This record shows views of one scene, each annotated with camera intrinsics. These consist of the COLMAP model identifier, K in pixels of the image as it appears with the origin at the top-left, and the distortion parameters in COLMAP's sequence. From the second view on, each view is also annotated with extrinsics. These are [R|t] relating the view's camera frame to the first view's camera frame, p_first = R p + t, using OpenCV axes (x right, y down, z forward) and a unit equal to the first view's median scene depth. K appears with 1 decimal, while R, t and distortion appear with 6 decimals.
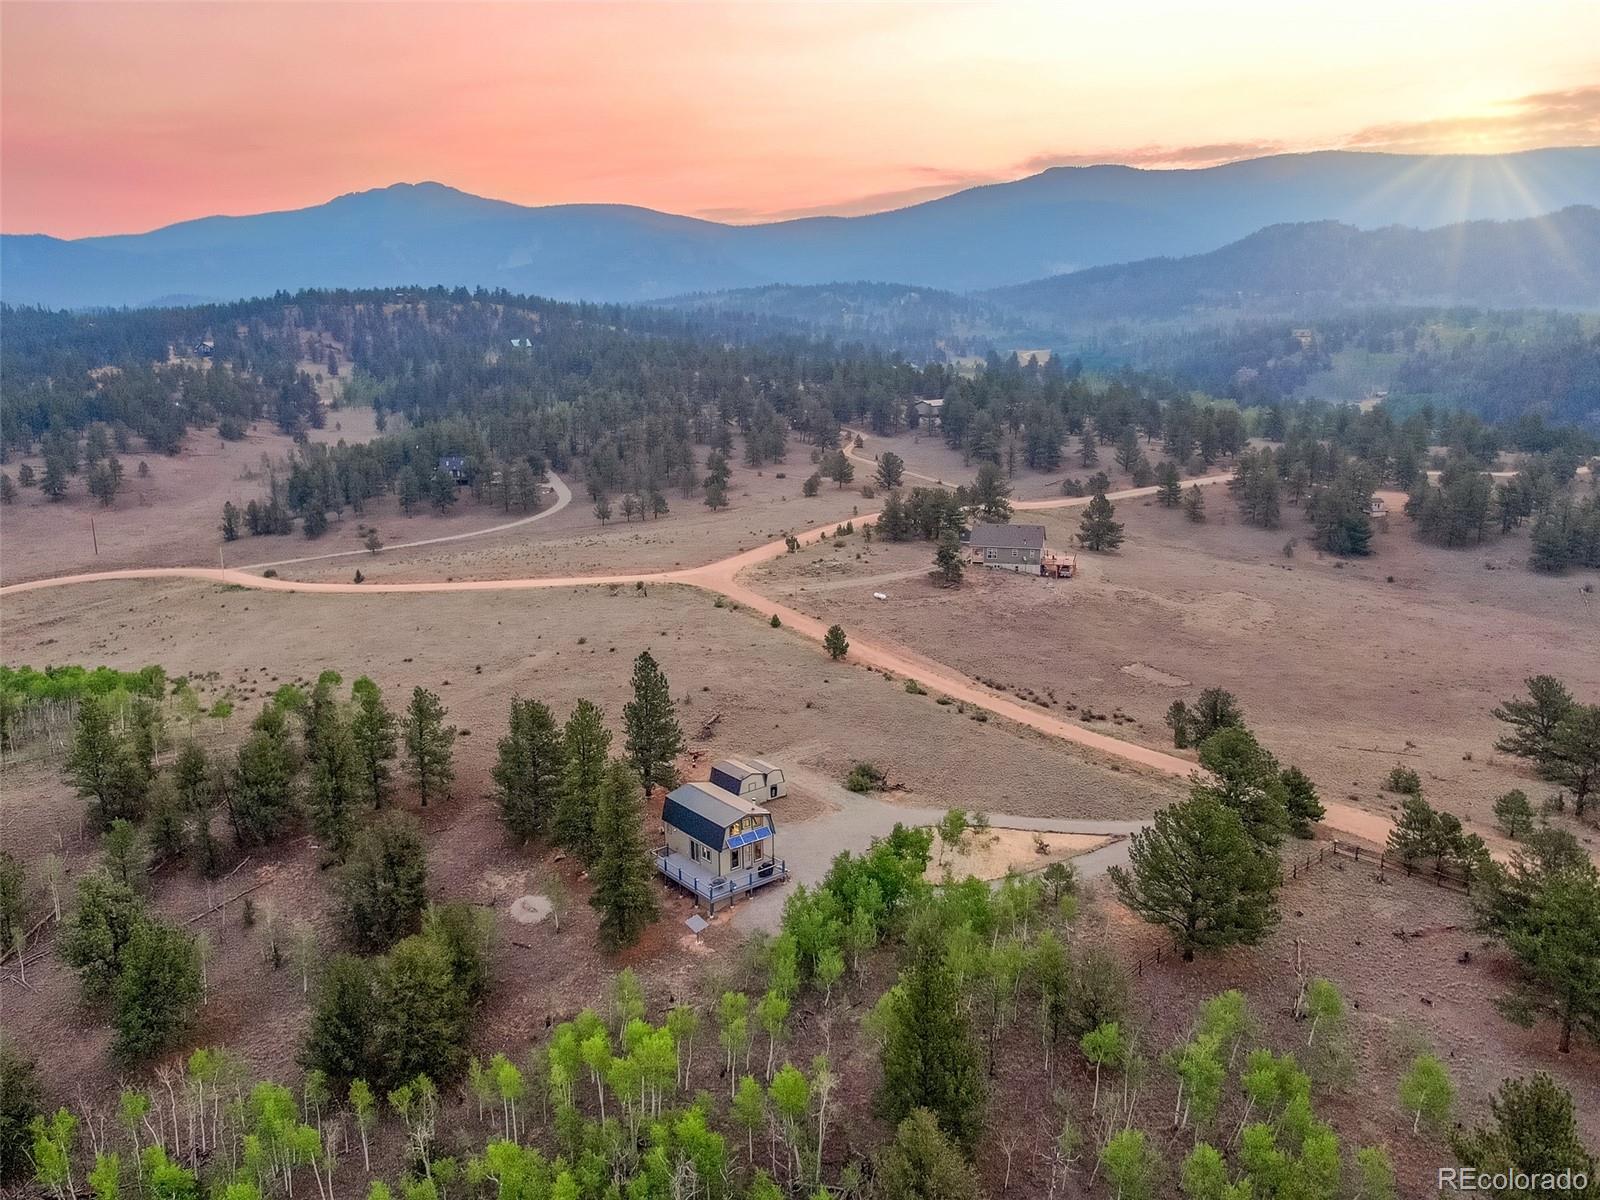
lens RADIAL K [[1157.6, 0, 802.3], [0, 1157.6, 596.1], [0, 0, 1]] dist [0.005848, 0.007729]
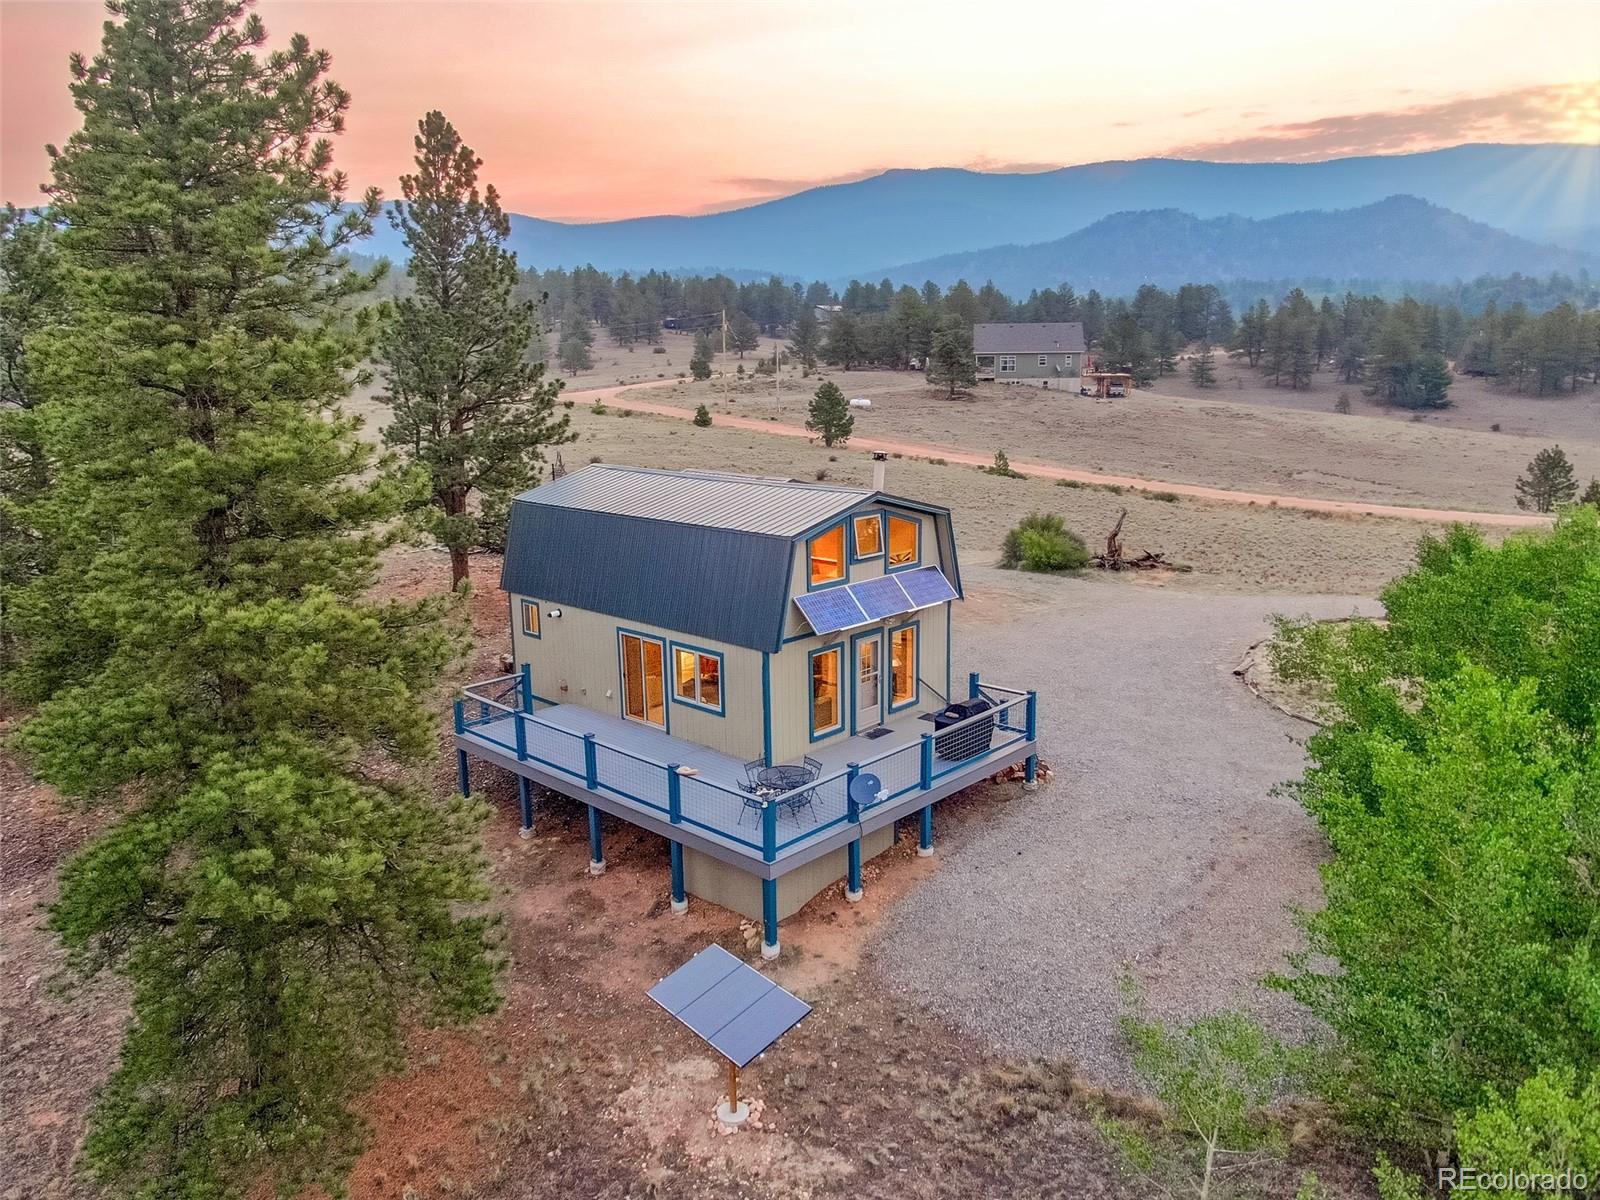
lens RADIAL K [[1157.6, 0, 802.3], [0, 1157.6, 596.1], [0, 0, 1]] dist [0.005848, 0.007729]
pose [[0.991159, -0.031186, 0.128966, -0.090698], [0.032418, 0.999447, -0.007465, 0.206428], [-0.128662, 0.011580, 0.991621, 0.758966]]
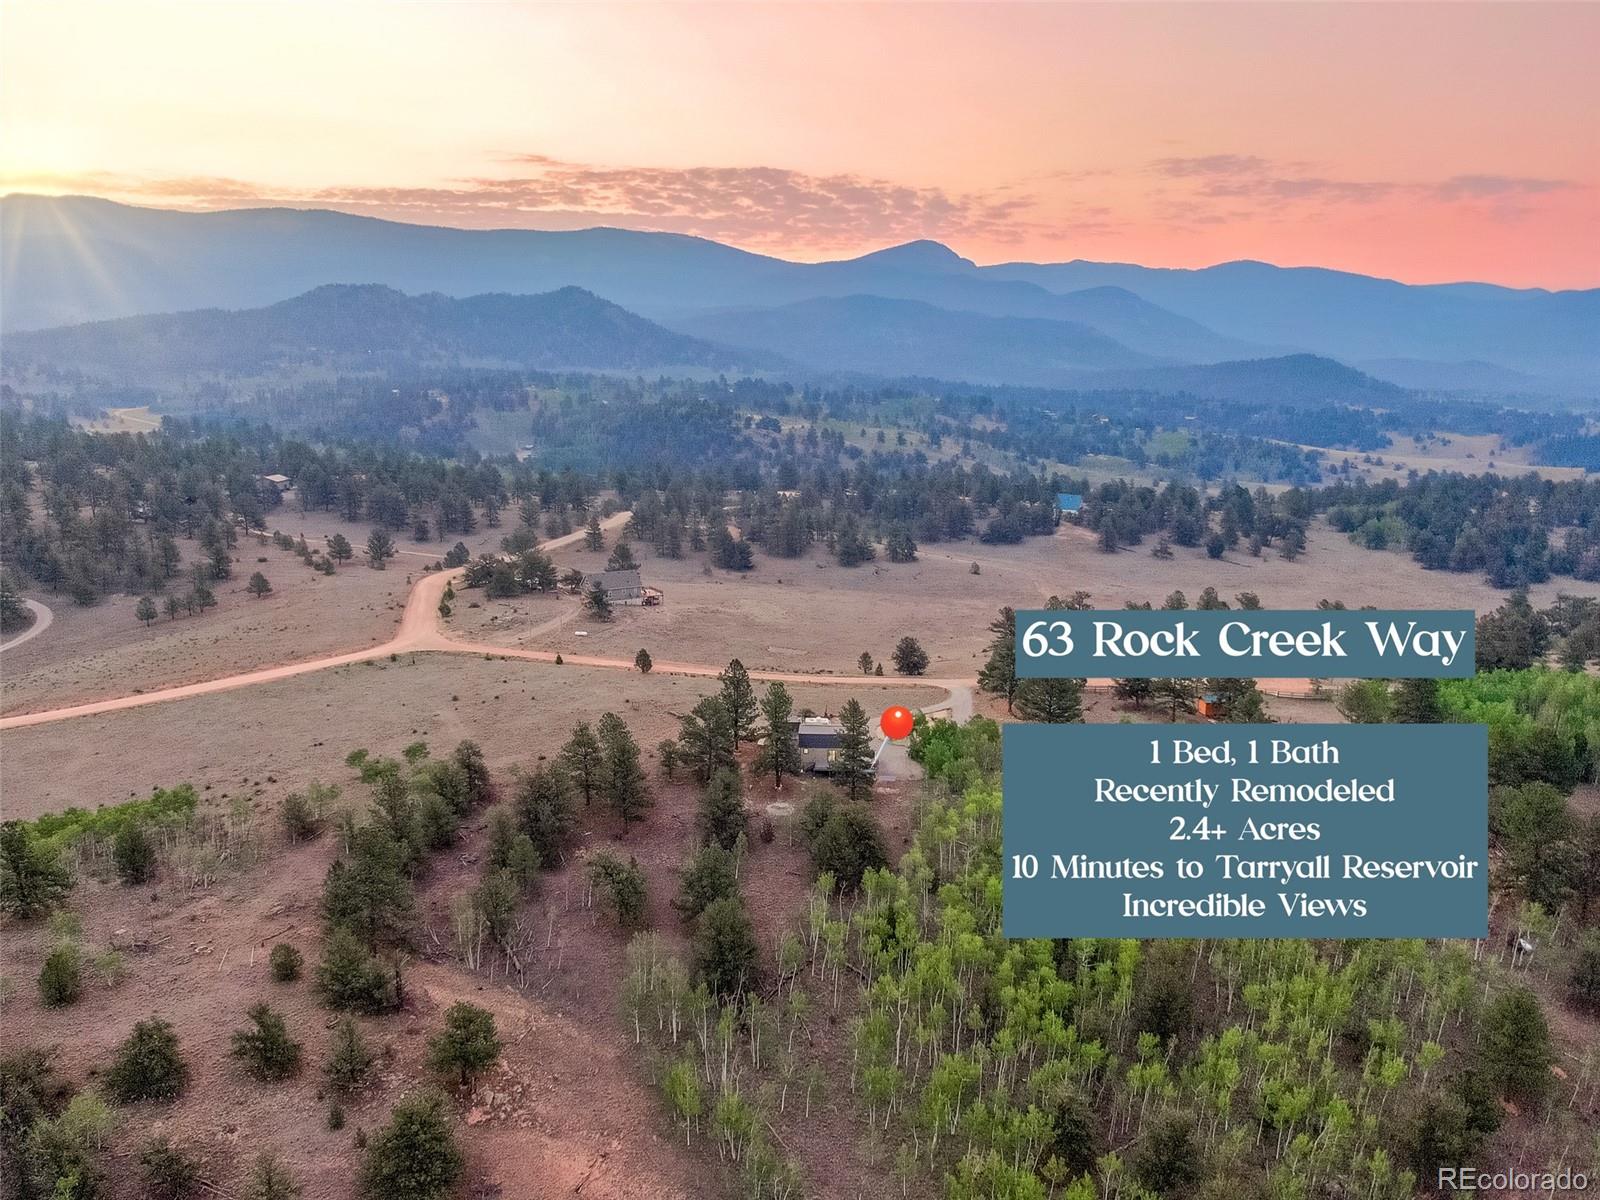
lens RADIAL K [[1157.6, 0, 802.3], [0, 1157.6, 596.1], [0, 0, 1]] dist [0.005848, 0.007729]
pose [[0.694049, -0.127861, 0.708483, -1.351860], [0.155139, 0.987544, 0.026245, -0.074328], [-0.703013, 0.091698, 0.705240, -0.242629]]
